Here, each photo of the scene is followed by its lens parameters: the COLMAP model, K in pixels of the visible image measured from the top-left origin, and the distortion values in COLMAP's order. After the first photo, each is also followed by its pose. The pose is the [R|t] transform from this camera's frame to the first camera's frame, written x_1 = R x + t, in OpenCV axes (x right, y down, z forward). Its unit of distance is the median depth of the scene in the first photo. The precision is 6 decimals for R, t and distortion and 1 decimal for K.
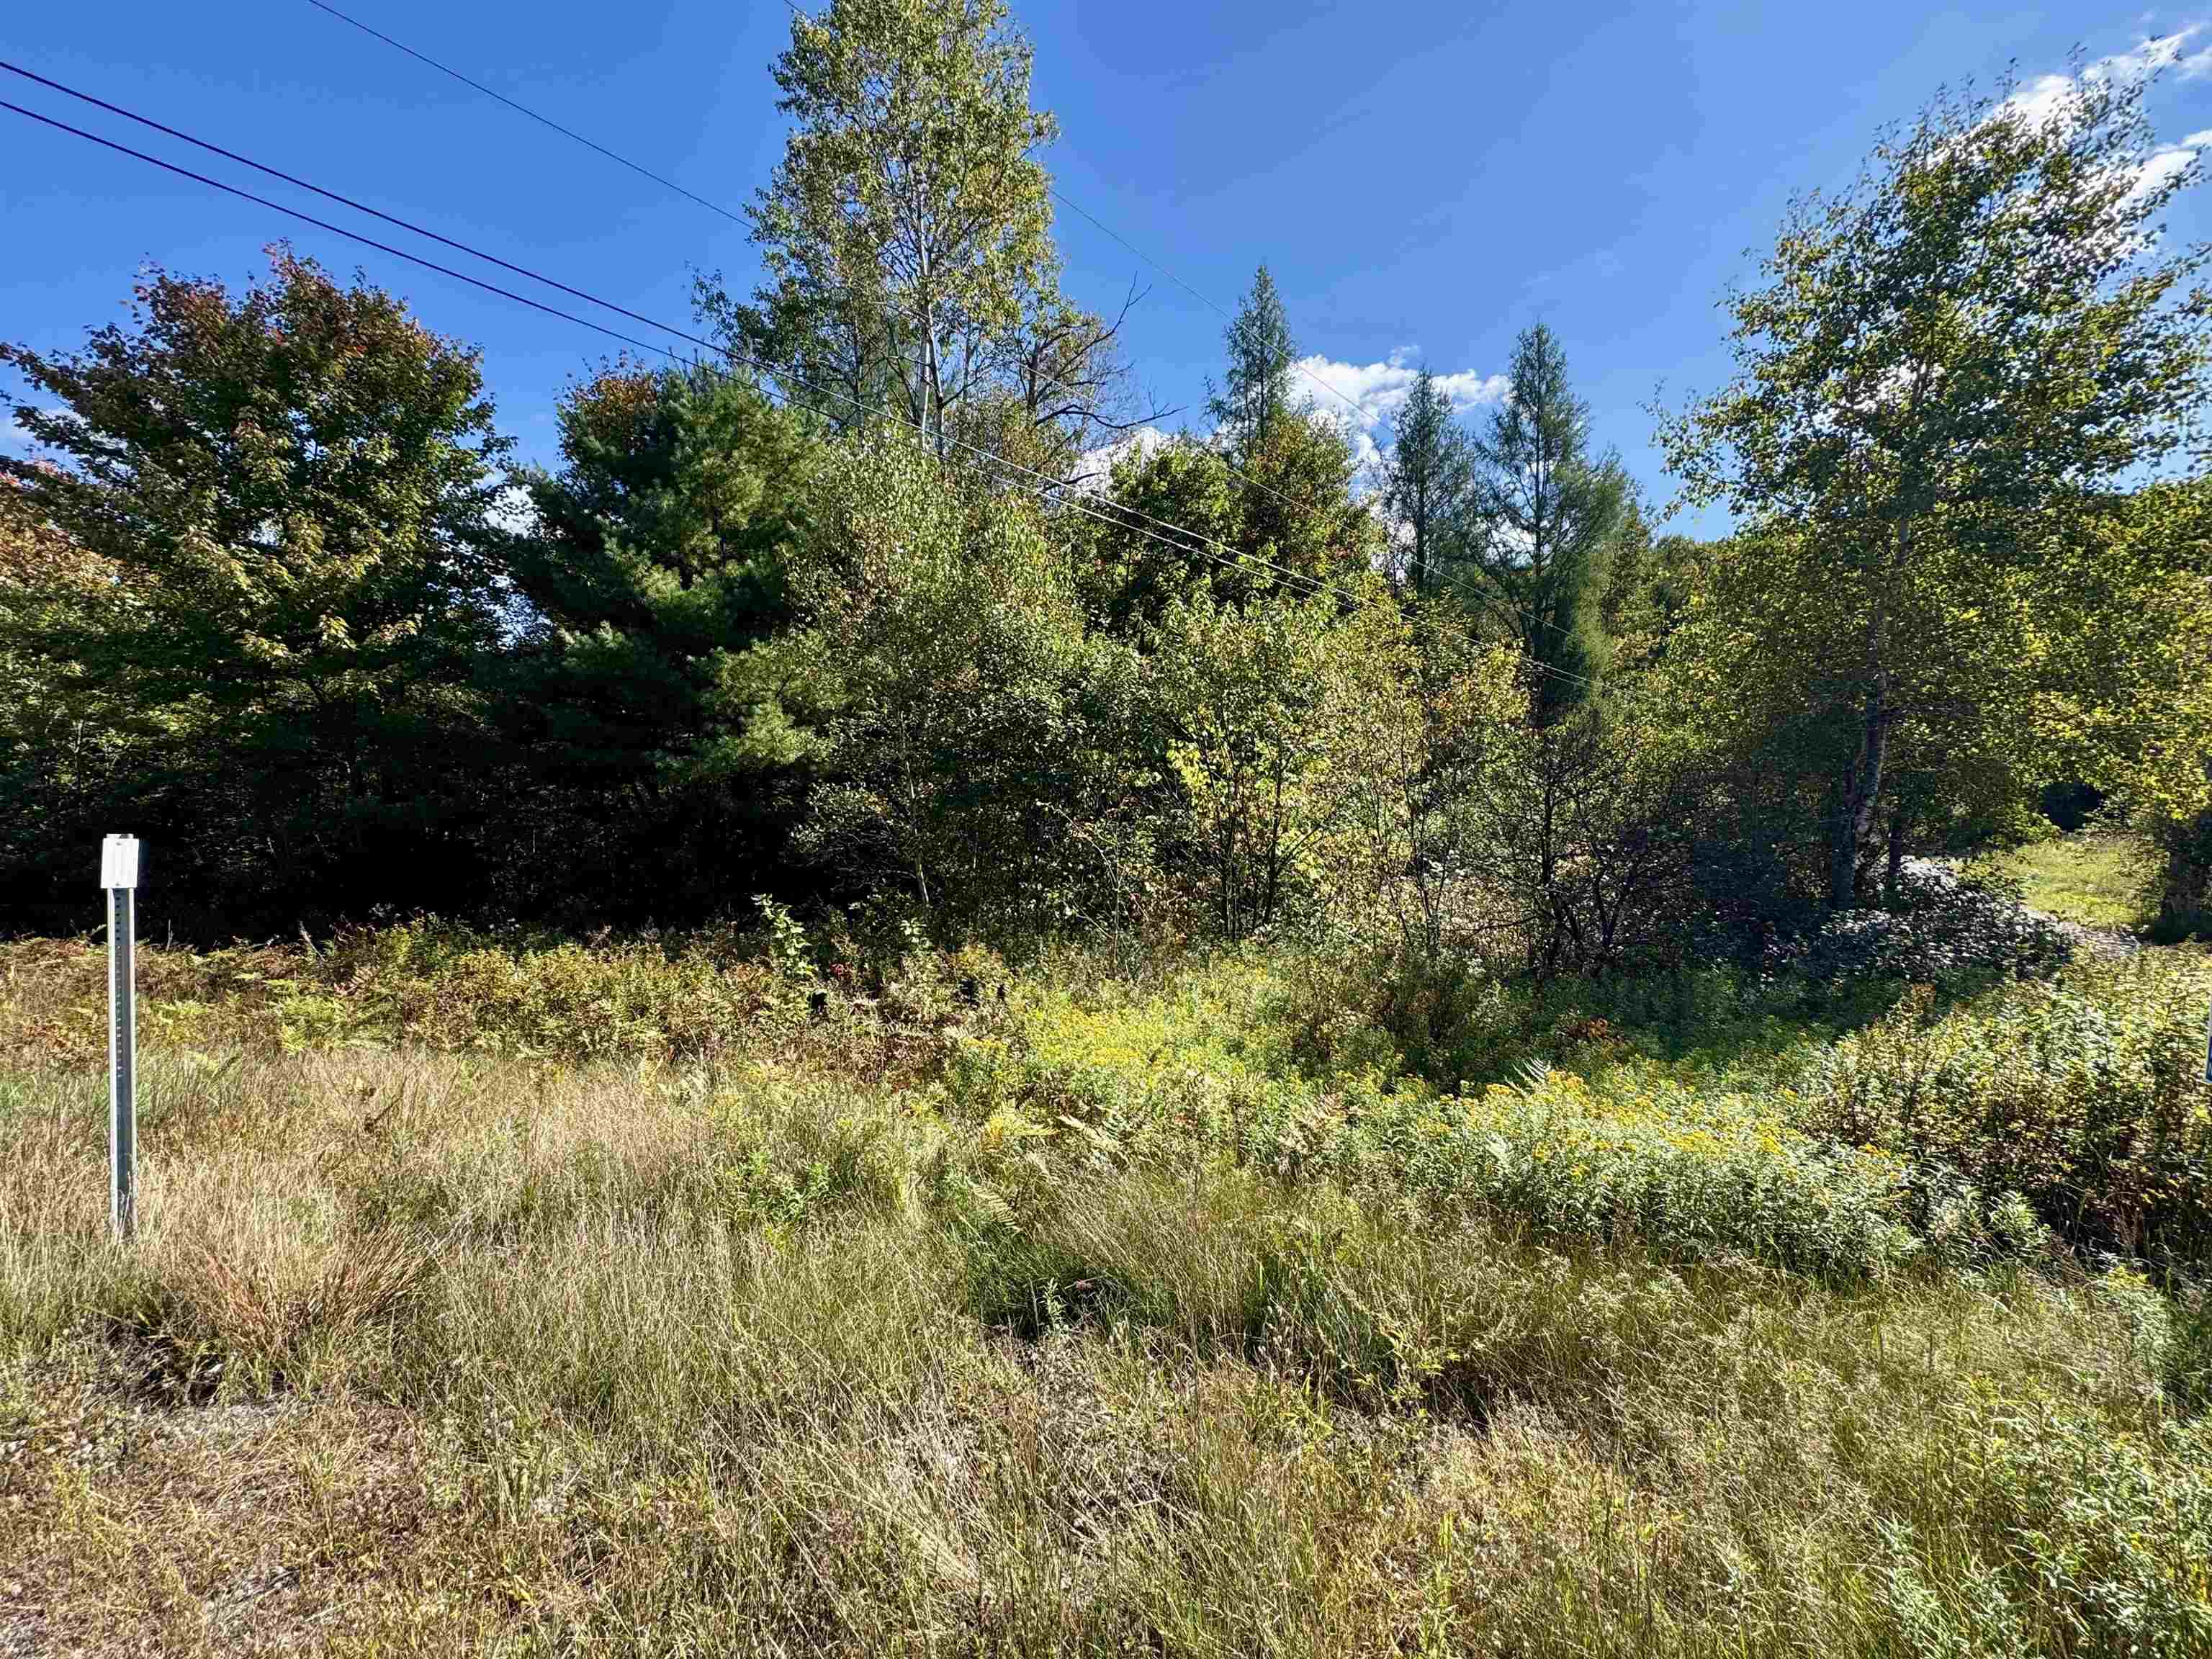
lens RADIAL K [[882.1, 0, 1106.0], [0, 882.1, 829.5], [0, 0, 1]] dist [-0.001939, 0.000323]
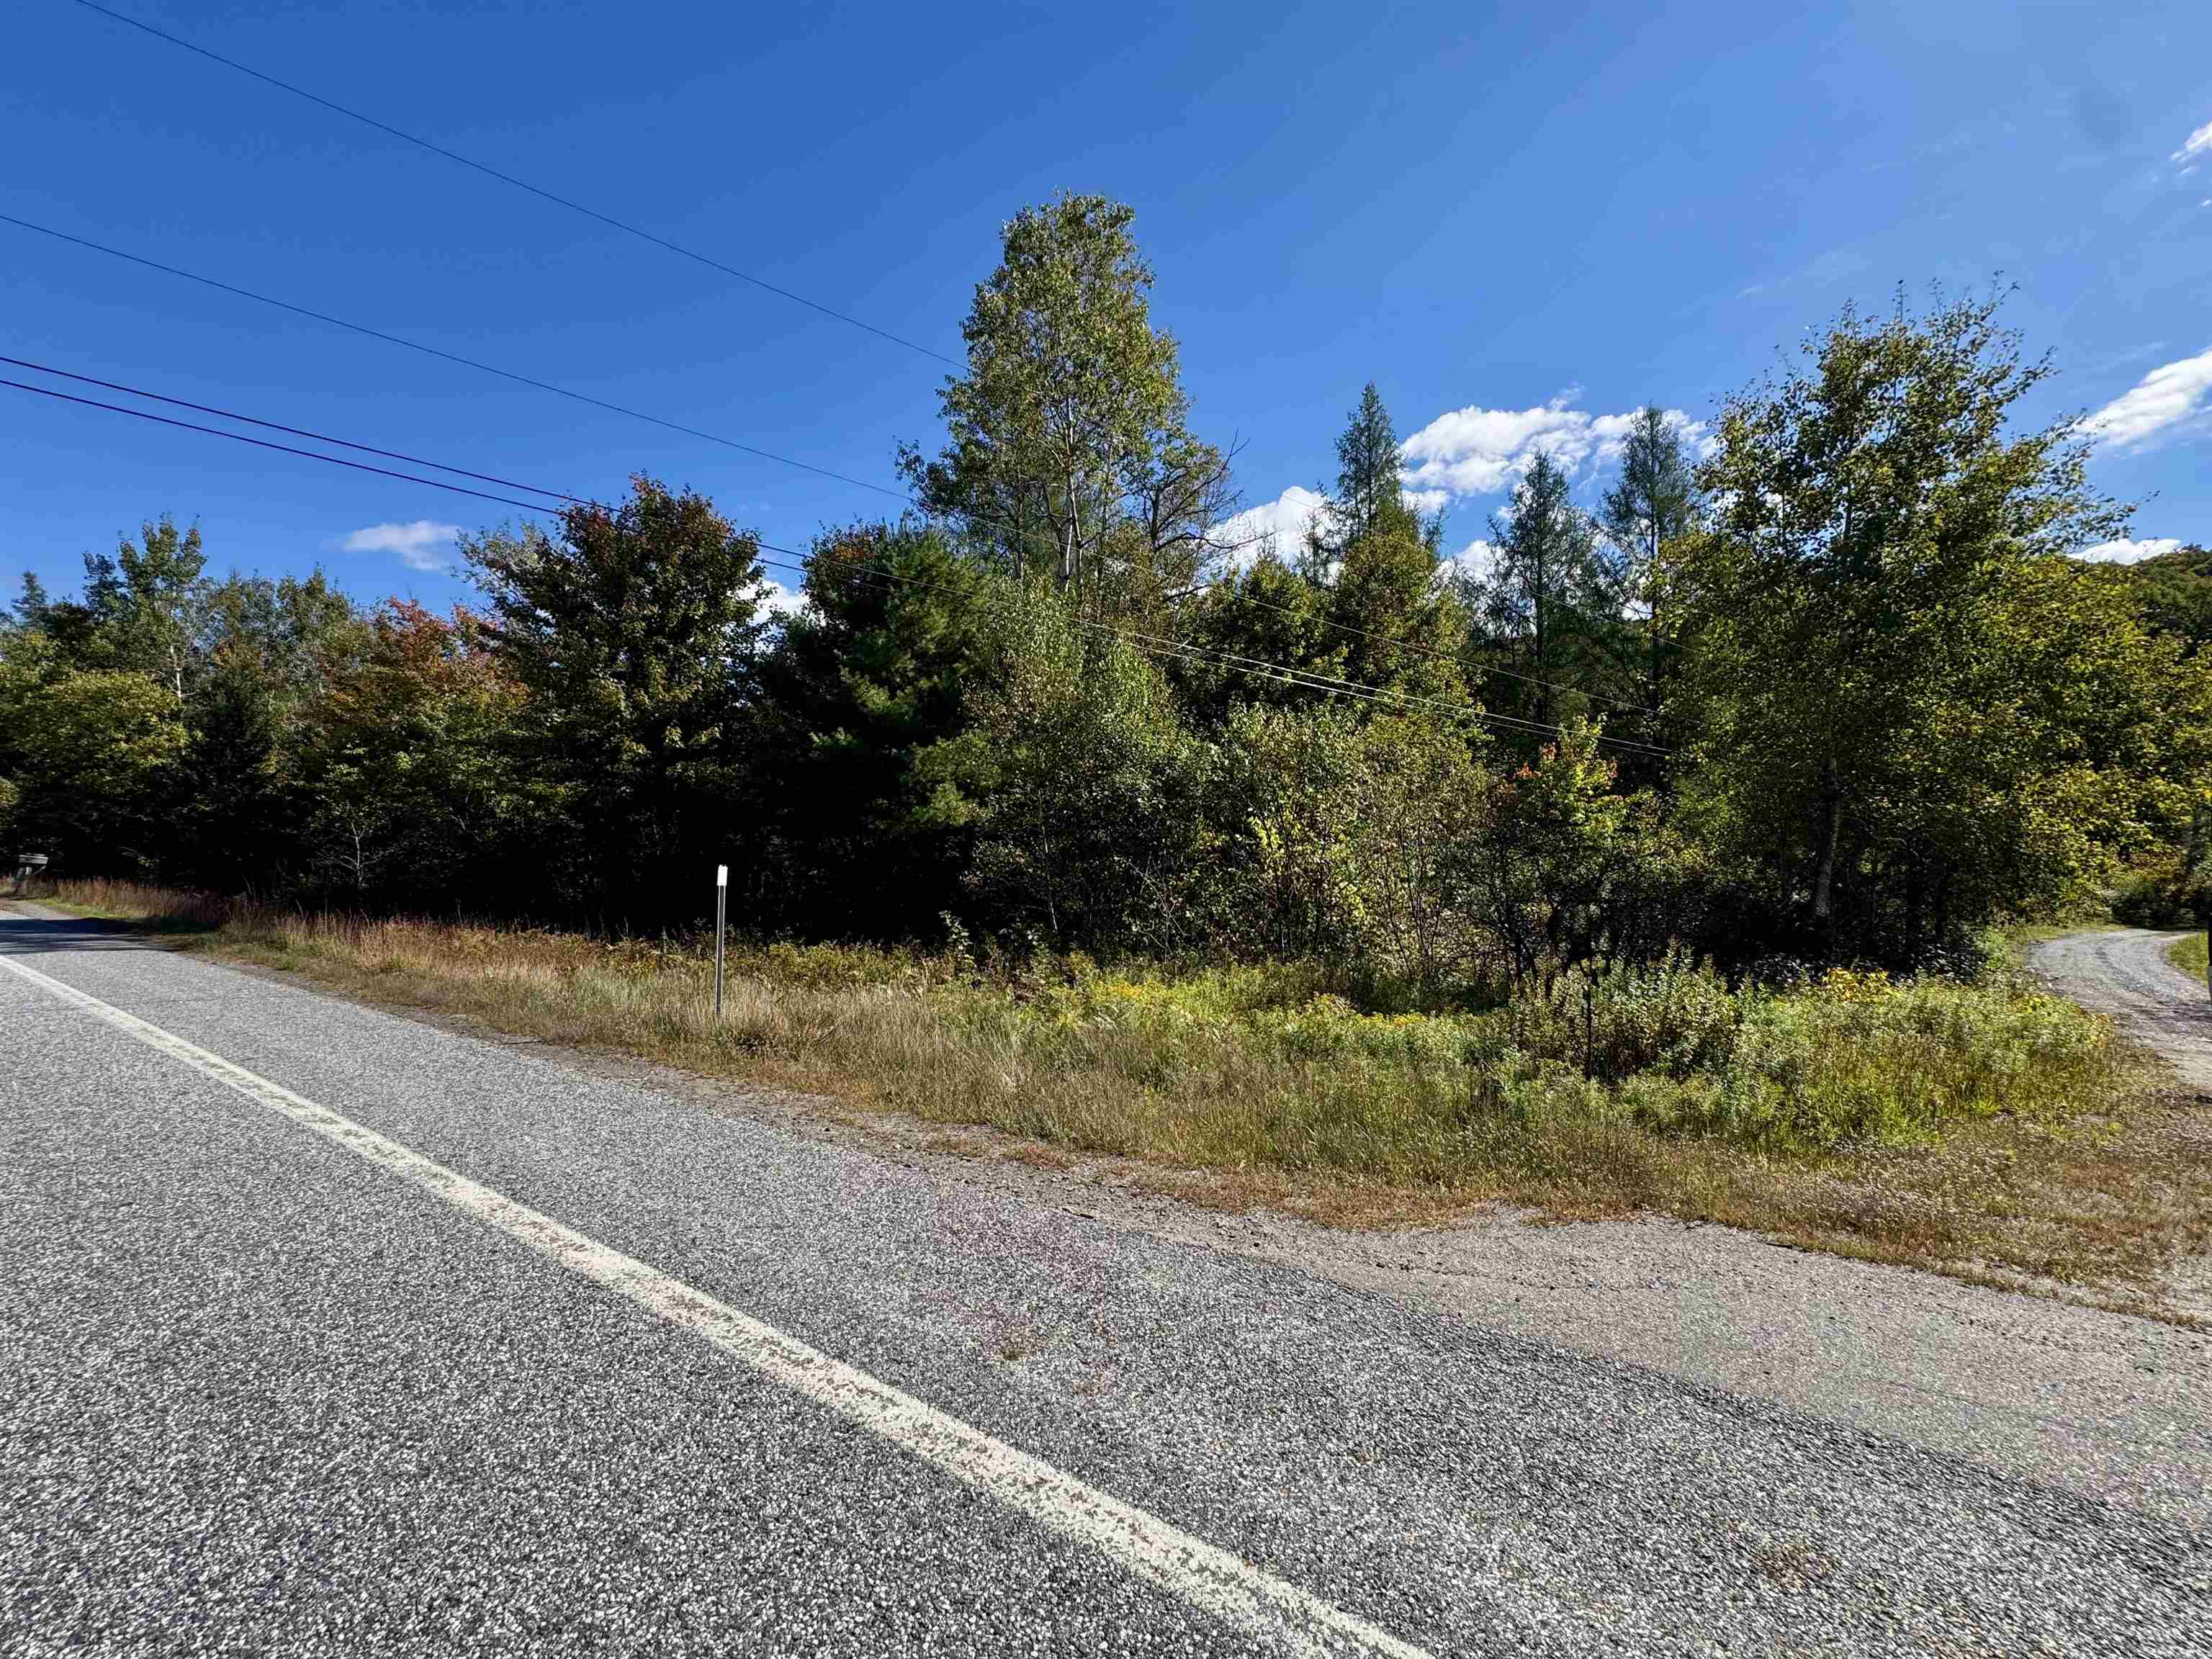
lens RADIAL K [[882.1, 0, 1106.0], [0, 882.1, 829.5], [0, 0, 1]] dist [-0.001939, 0.000323]
pose [[0.985252, 0.009050, -0.170869, 0.094872], [-0.019460, 0.998048, -0.059348, 0.007098], [0.169999, 0.061798, 0.983505, -0.295173]]
